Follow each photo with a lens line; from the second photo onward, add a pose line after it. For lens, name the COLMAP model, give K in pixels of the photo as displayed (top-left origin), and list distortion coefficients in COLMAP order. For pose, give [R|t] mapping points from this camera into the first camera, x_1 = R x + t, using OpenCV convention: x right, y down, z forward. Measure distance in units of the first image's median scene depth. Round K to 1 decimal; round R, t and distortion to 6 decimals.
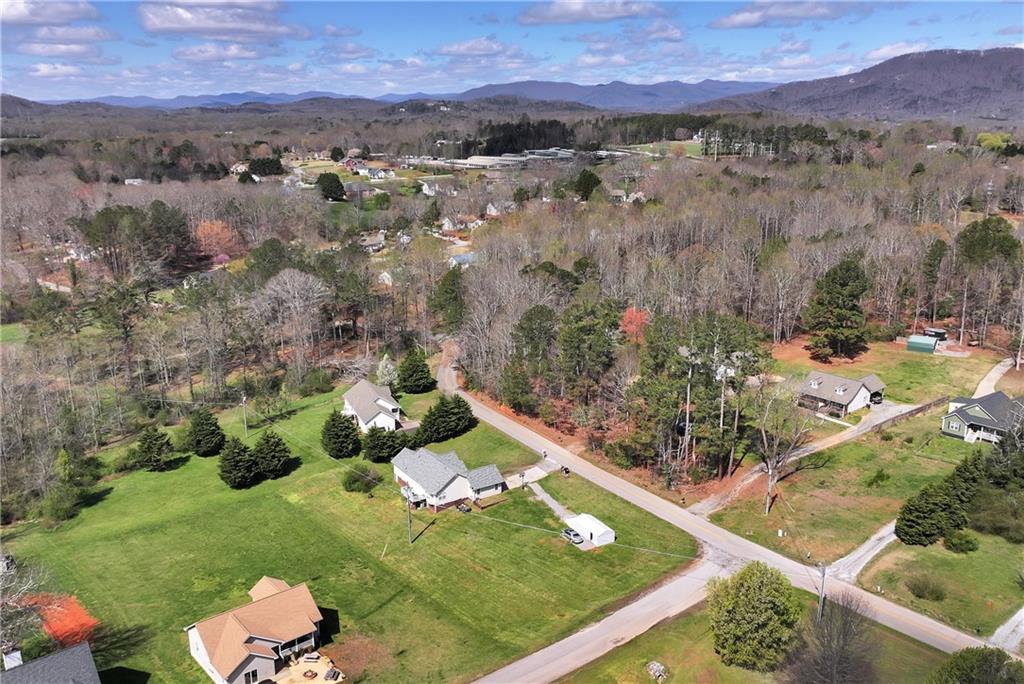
lens RADIAL K [[857.0, 0, 515.2], [0, 857.0, 342.3], [0, 0, 1]] dist [0.004792, 0.008501]
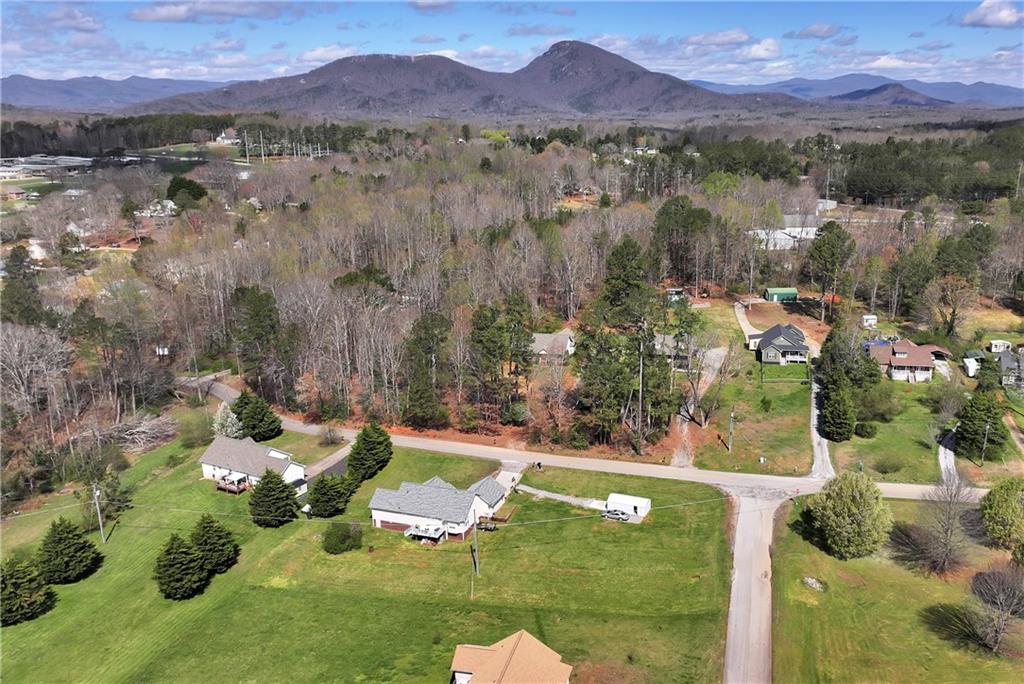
lens RADIAL K [[897.4, 0, 511.5], [0, 897.4, 341.9], [0, 0, 1]] dist [0.018563, 0.004799]
pose [[0.774558, -0.159991, 0.611934, -0.119725], [0.167906, 0.984778, 0.044943, -0.009323], [-0.609810, 0.067936, 0.789631, 0.036515]]
